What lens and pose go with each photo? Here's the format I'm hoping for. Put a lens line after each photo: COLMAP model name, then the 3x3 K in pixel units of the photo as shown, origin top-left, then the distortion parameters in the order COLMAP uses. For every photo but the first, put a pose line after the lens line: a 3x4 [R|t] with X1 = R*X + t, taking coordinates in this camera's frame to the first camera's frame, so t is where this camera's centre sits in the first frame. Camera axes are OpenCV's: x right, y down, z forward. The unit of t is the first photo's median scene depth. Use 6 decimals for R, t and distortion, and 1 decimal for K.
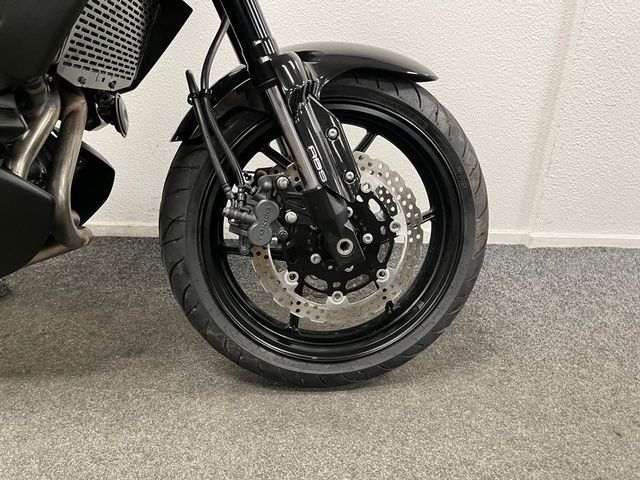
lens RADIAL K [[488.1, 0, 320.0], [0, 488.1, 240.0], [0, 0, 1]] dist [0.077005, -0.106096]
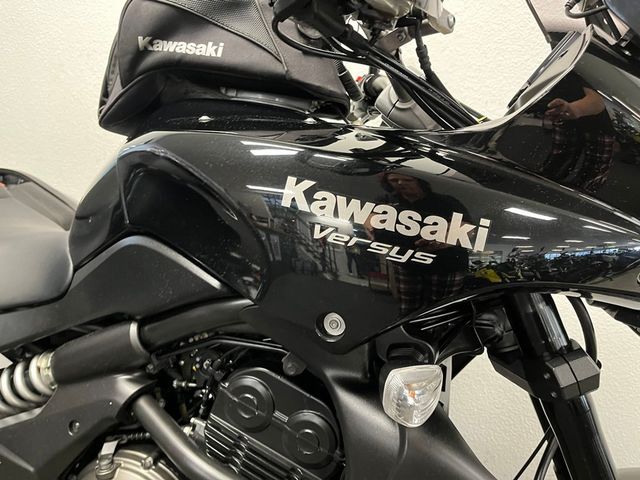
lens RADIAL K [[488.1, 0, 320.0], [0, 488.1, 240.0], [0, 0, 1]] dist [0.077005, -0.106096]
pose [[0.932492, 0.047006, -0.358118, -0.268922], [-0.097616, 0.987397, -0.124576, -0.623973], [0.347749, 0.151124, 0.925328, 0.052955]]
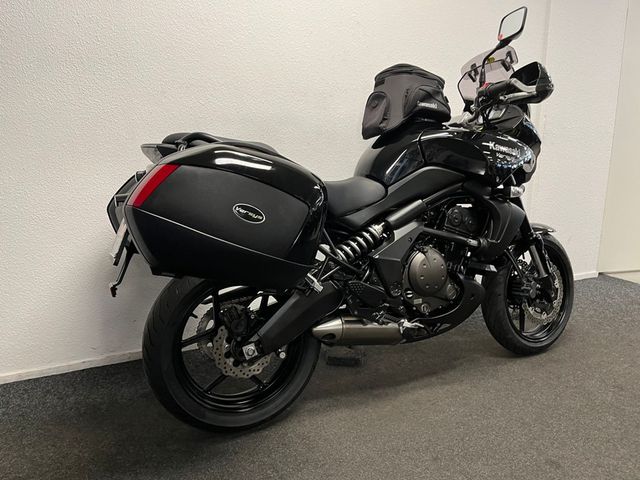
lens RADIAL K [[488.1, 0, 320.0], [0, 488.1, 240.0], [0, 0, 1]] dist [0.077005, -0.106096]
pose [[0.928388, -0.124247, 0.350227, -2.096466], [0.175492, 0.977325, -0.118481, -0.183566], [-0.327565, 0.171459, 0.929141, -1.233646]]
